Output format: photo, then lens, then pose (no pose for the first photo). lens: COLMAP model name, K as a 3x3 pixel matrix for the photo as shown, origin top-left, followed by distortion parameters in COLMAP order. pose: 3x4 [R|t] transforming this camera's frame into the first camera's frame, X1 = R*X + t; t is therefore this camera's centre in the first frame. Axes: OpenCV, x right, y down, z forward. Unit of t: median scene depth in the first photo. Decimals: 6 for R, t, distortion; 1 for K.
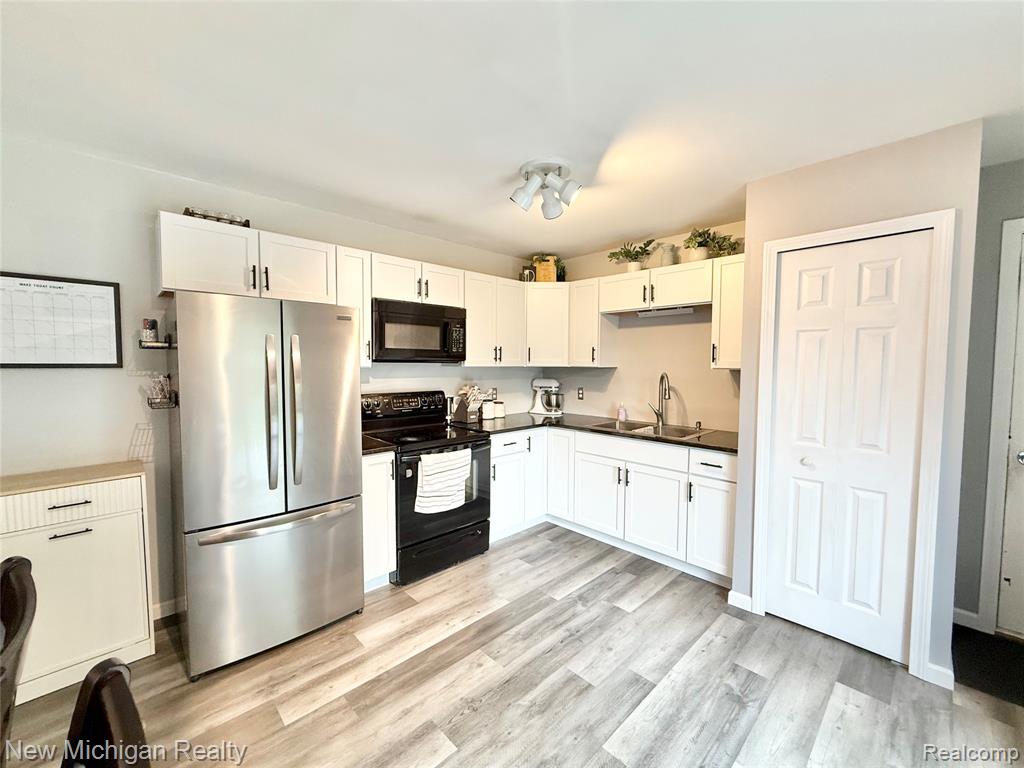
lens RADIAL K [[416.4, 0, 508.1], [0, 416.4, 383.3], [0, 0, 1]] dist [-0.000887, -0.000216]
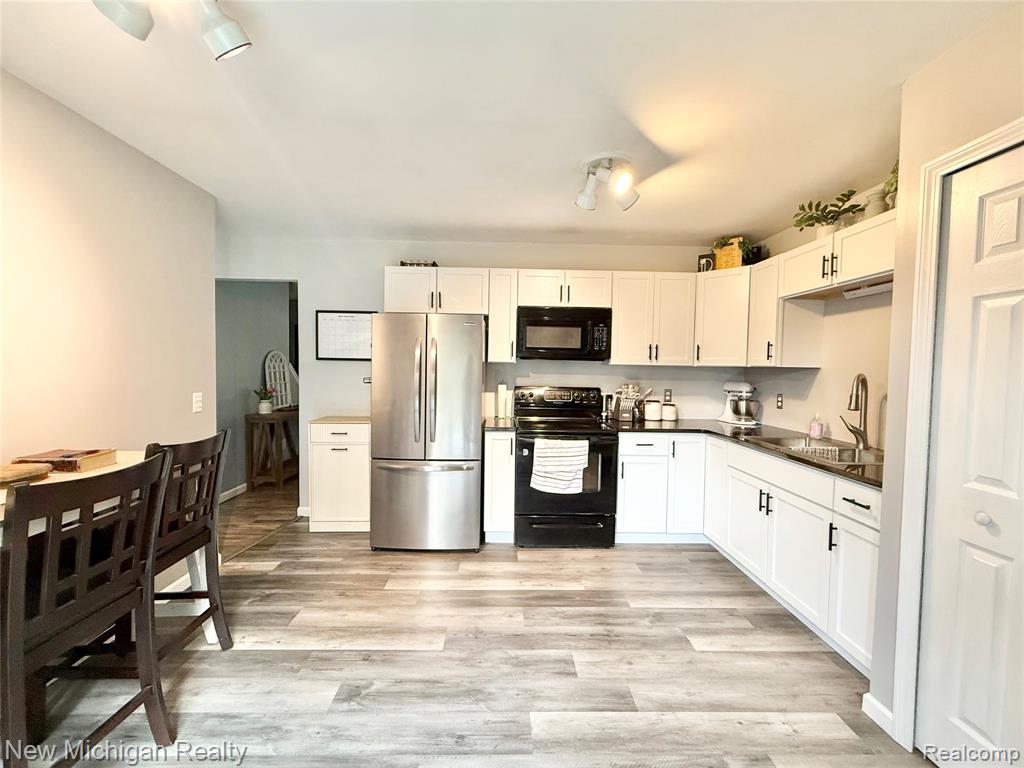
lens RADIAL K [[416.4, 0, 508.1], [0, 416.4, 383.3], [0, 0, 1]] dist [-0.000887, -0.000216]
pose [[0.736820, 0.033450, -0.675261, 0.446814], [-0.046937, 0.998896, -0.001735, 0.022060], [0.674457, 0.032973, 0.737577, 0.079189]]
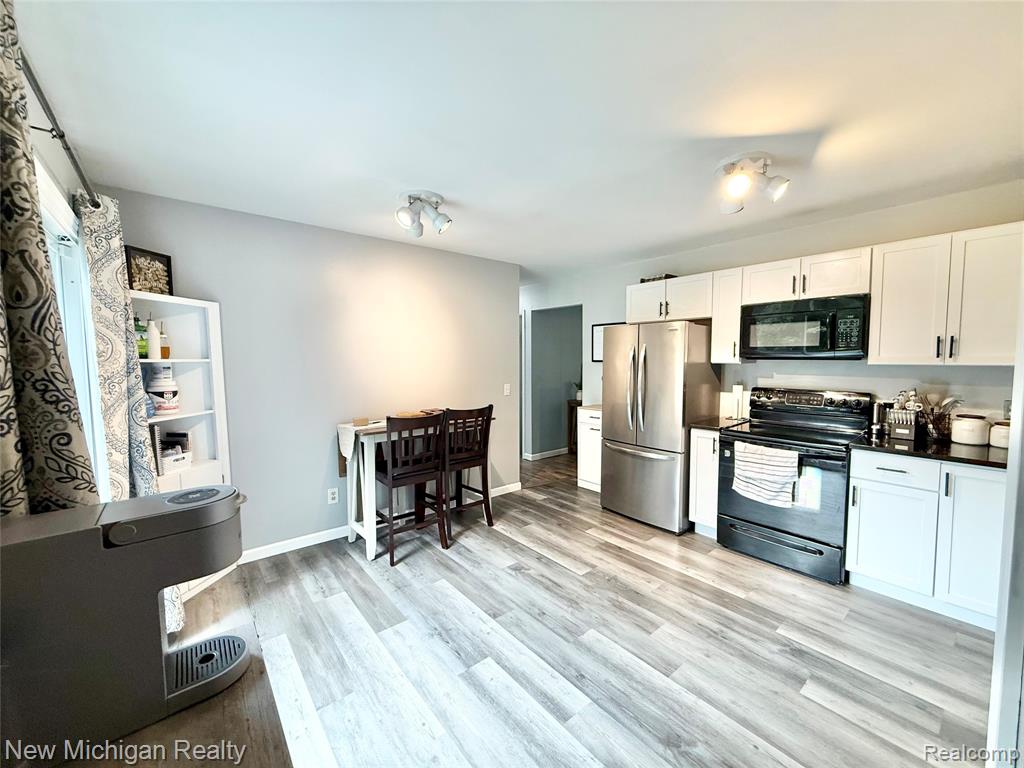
lens RADIAL K [[400.9, 0, 512.0], [0, 400.9, 384.0], [0, 0, 1]] dist [-0.000109, -0.000120]
pose [[-0.070764, 0.059757, -0.995702, 0.804911], [-0.046652, 0.996913, 0.063145, -0.020849], [0.996402, 0.050920, -0.067758, 0.397160]]
